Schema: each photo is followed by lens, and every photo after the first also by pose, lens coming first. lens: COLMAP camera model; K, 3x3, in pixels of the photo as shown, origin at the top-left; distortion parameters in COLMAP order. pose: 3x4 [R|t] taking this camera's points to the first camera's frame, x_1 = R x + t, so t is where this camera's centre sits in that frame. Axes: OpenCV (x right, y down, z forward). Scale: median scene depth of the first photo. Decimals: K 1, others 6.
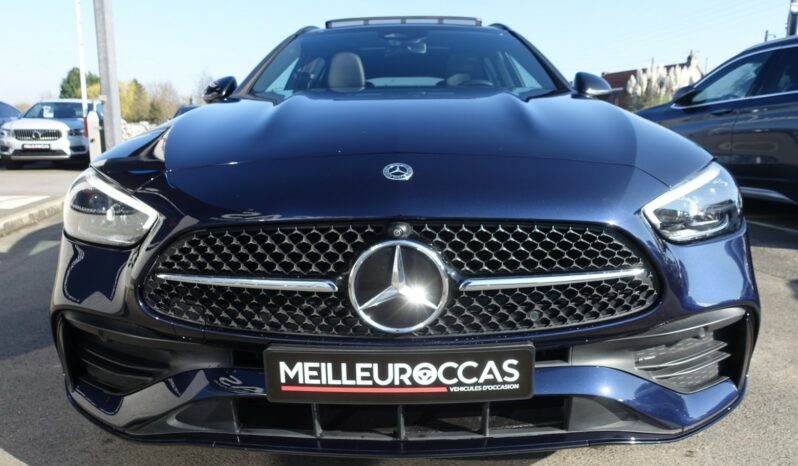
lens RADIAL K [[543.2, 0, 399.0], [0, 543.2, 233.0], [0, 0, 1]] dist [-0.005405, -0.001618]
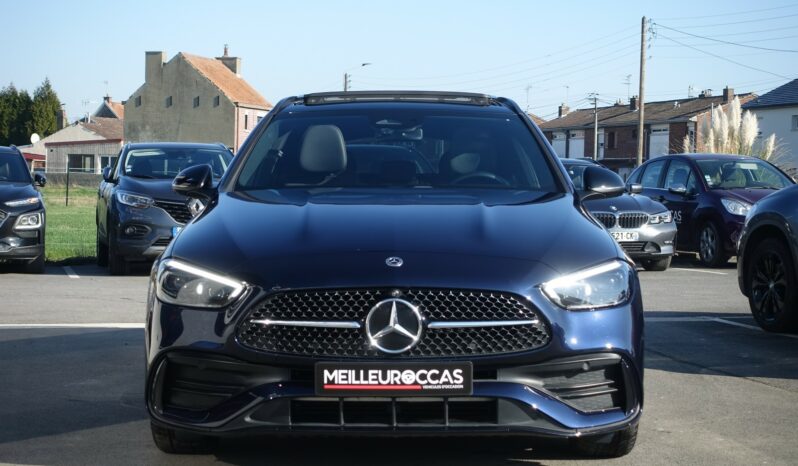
lens RADIAL K [[1576.8, 0, 399.0], [0, 1576.8, 233.0], [0, 0, 1]] dist [-0.060393, -0.347651]
pose [[0.999816, 0.013363, 0.013787, -0.057689], [-0.011018, 0.987378, -0.157999, 0.598697], [-0.015724, 0.157818, 0.987343, -4.035593]]
